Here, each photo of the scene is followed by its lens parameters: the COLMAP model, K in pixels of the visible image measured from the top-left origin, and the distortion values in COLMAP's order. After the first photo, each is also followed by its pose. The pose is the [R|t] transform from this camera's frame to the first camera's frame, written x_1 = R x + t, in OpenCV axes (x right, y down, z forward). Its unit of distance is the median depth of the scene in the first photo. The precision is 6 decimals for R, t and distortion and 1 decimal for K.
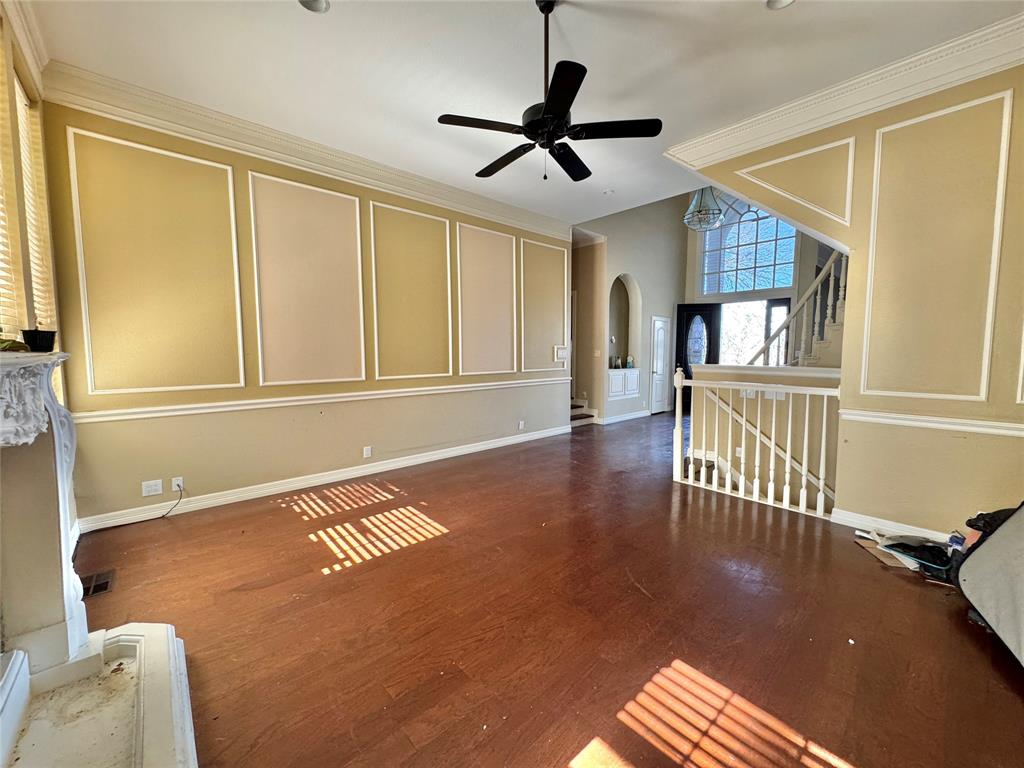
lens RADIAL K [[408.9, 0, 512.0], [0, 408.9, 384.7], [0, 0, 1]] dist [-0.002502, -0.000087]
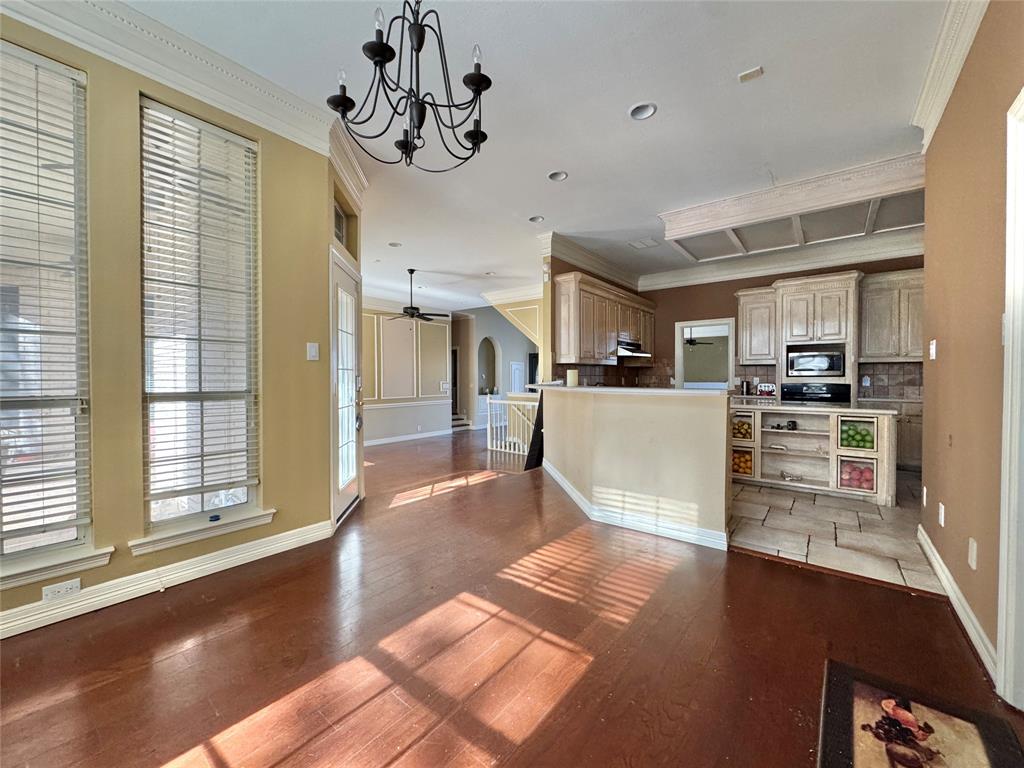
lens RADIAL K [[408.9, 0, 509.2], [0, 408.9, 382.6], [0, 0, 1]] dist [-0.002502, -0.000087]
pose [[0.986515, 0.002709, 0.163649, 0.099436], [0.008619, 0.997616, -0.068471, 0.024923], [-0.163444, 0.068958, 0.984140, -0.649968]]
